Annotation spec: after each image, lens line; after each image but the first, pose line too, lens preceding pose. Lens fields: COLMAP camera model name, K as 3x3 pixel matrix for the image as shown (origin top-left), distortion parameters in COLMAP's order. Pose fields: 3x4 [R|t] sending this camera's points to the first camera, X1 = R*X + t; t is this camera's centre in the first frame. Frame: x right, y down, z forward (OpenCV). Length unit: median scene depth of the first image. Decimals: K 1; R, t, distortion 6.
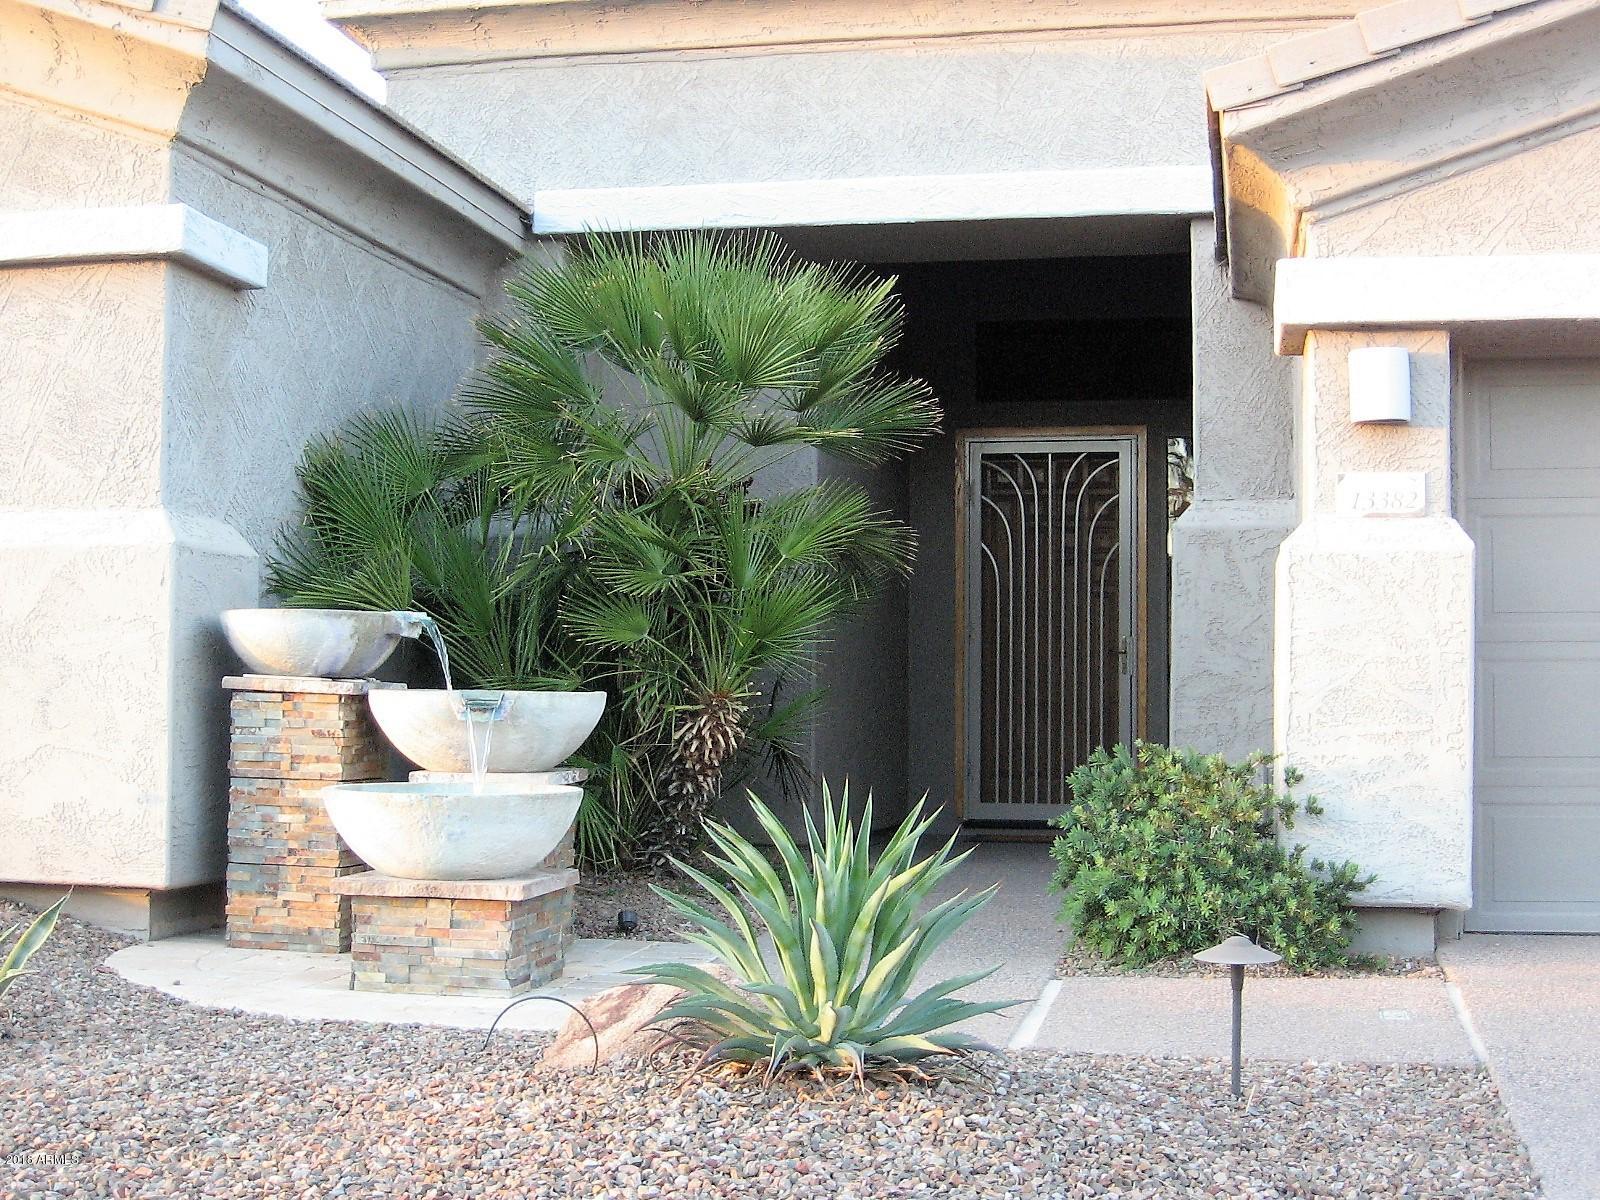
lens RADIAL K [[2139.2, 0, 803.9], [0, 2139.2, 590.9], [0, 0, 1]] dist [-0.128140, 0.000000]
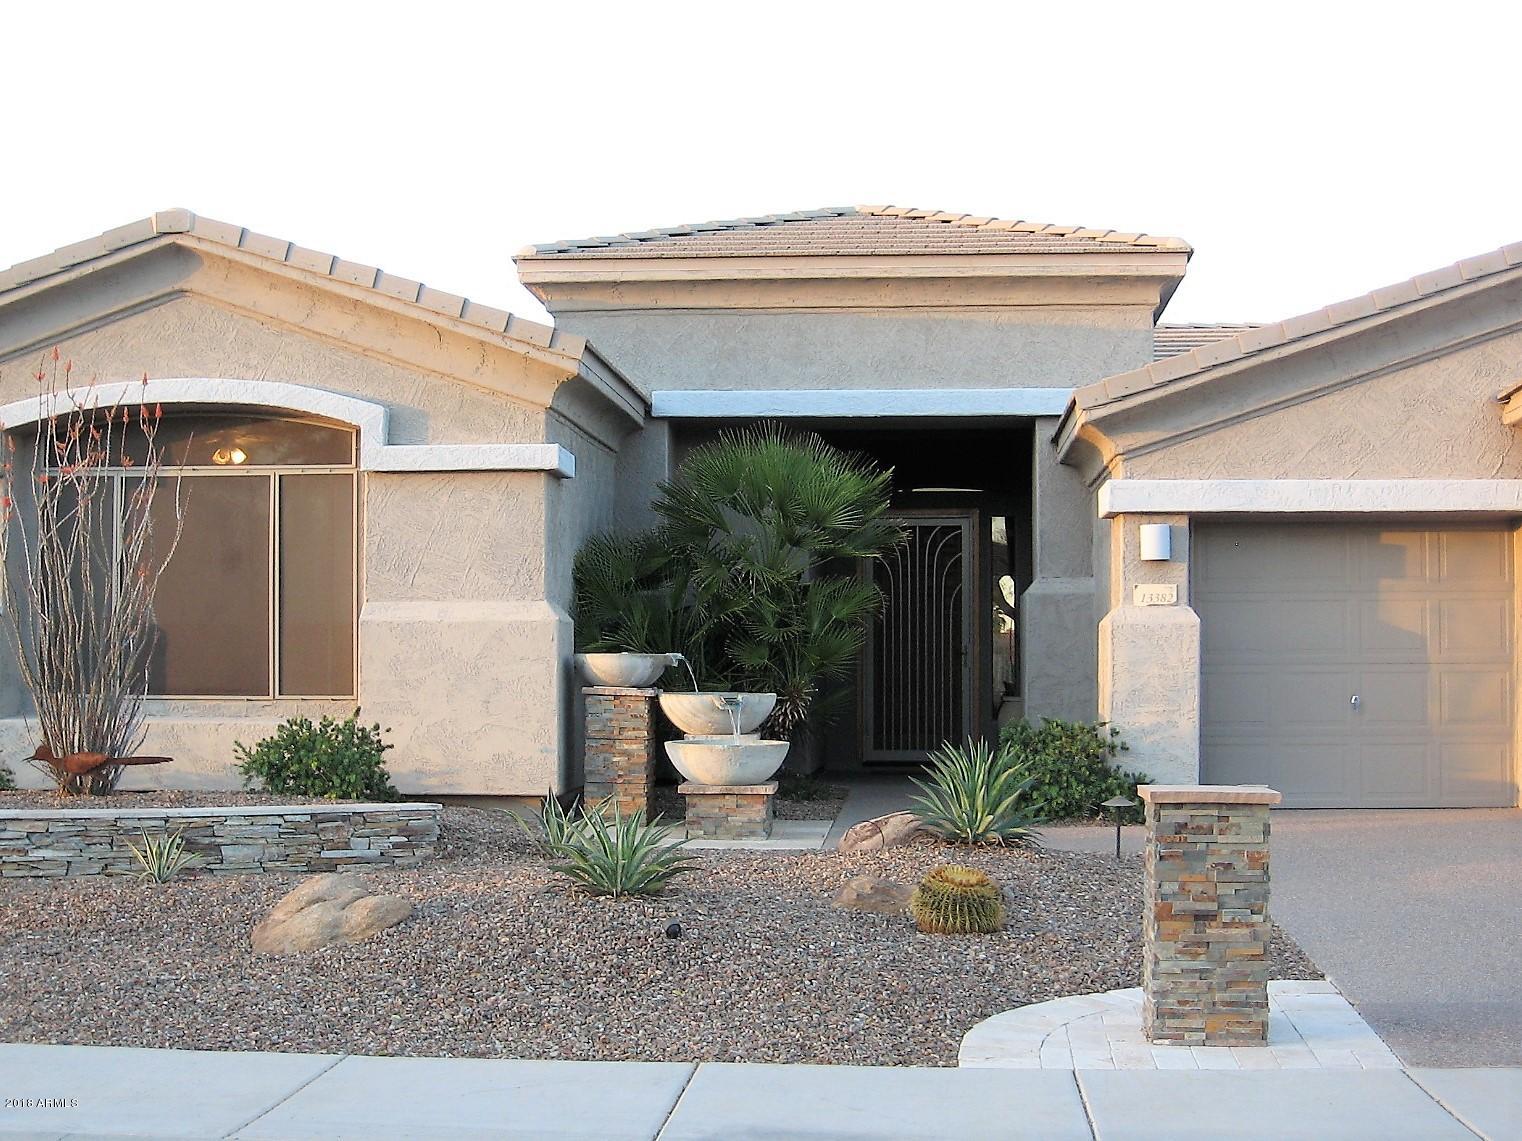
lens RADIAL K [[2034.9, 0, 760.0], [0, 2034.9, 578.7], [0, 0, 1]] dist [-0.128140, 0.000000]
pose [[0.993144, -0.001440, 0.116892, -0.329695], [0.000124, 0.999937, 0.011264, -0.081278], [-0.116901, -0.011173, 0.993081, -0.883317]]
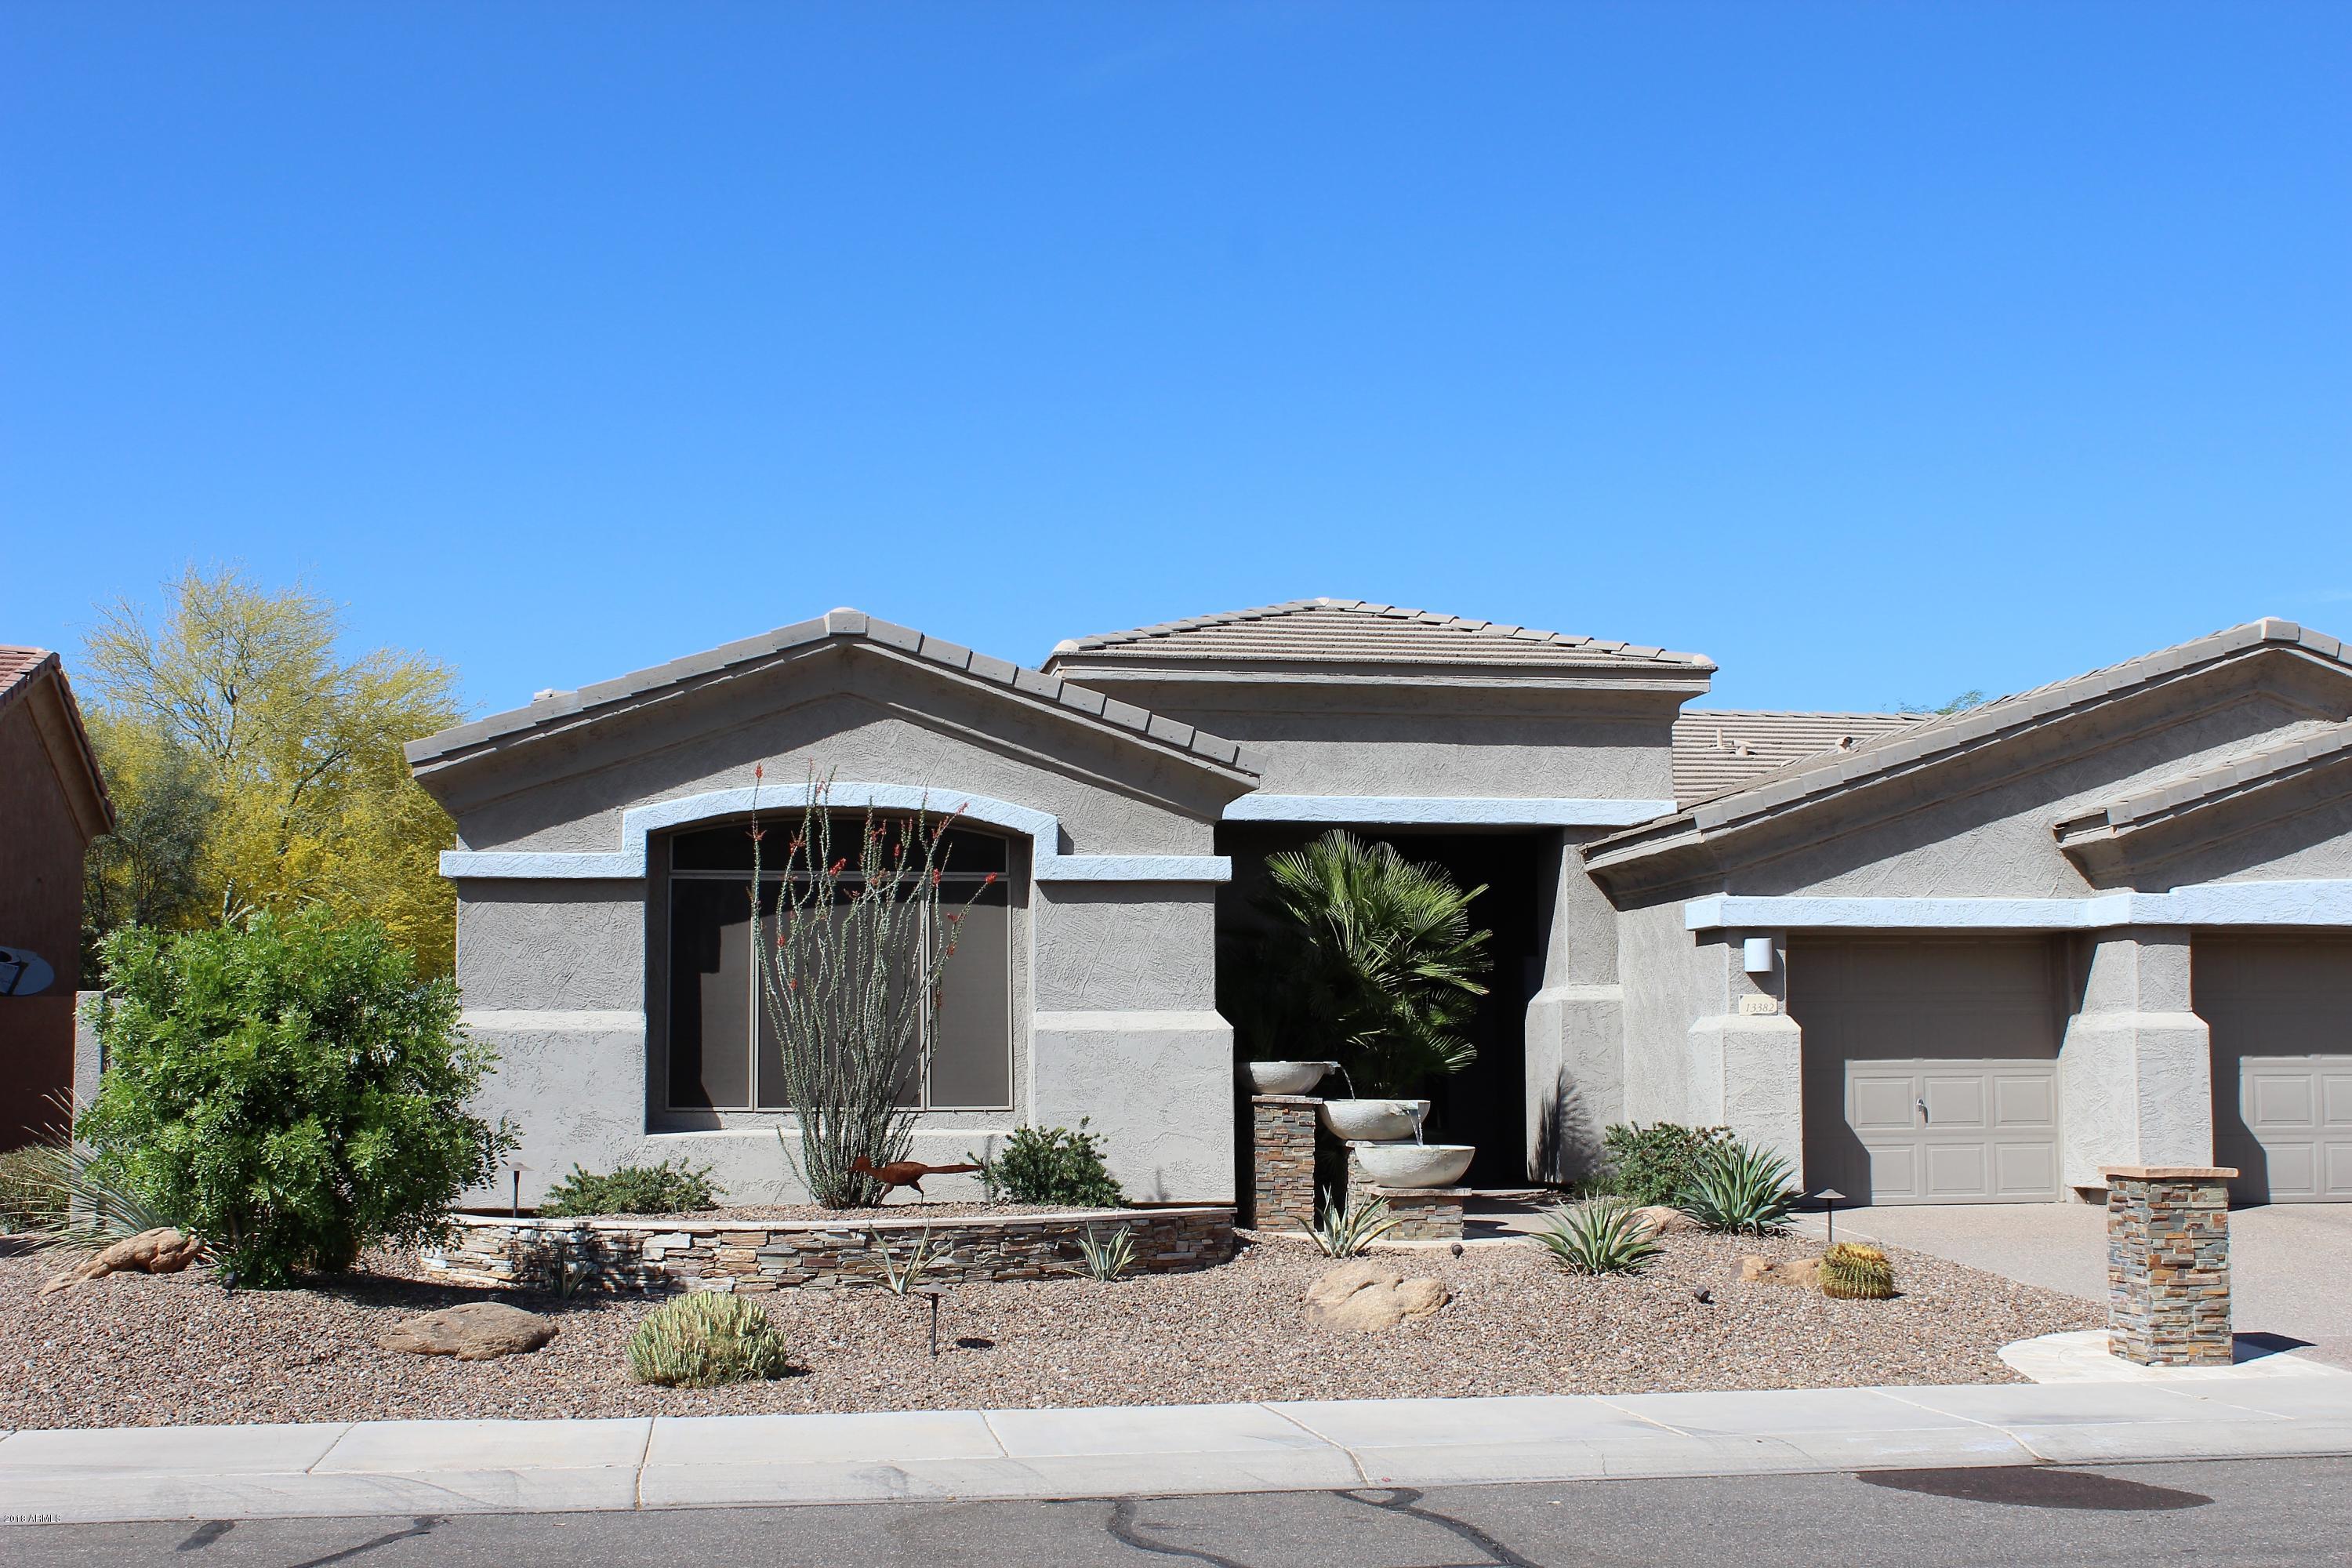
lens RADIAL K [[2565.5, 0, 1176.4], [0, 2565.5, 774.7], [0, 0, 1]] dist [-0.016755, 0.000000]
pose [[0.941383, 0.027569, 0.336212, -1.162020], [-0.007346, 0.998094, -0.061273, -0.112931], [-0.337260, 0.055212, 0.939791, -1.267748]]
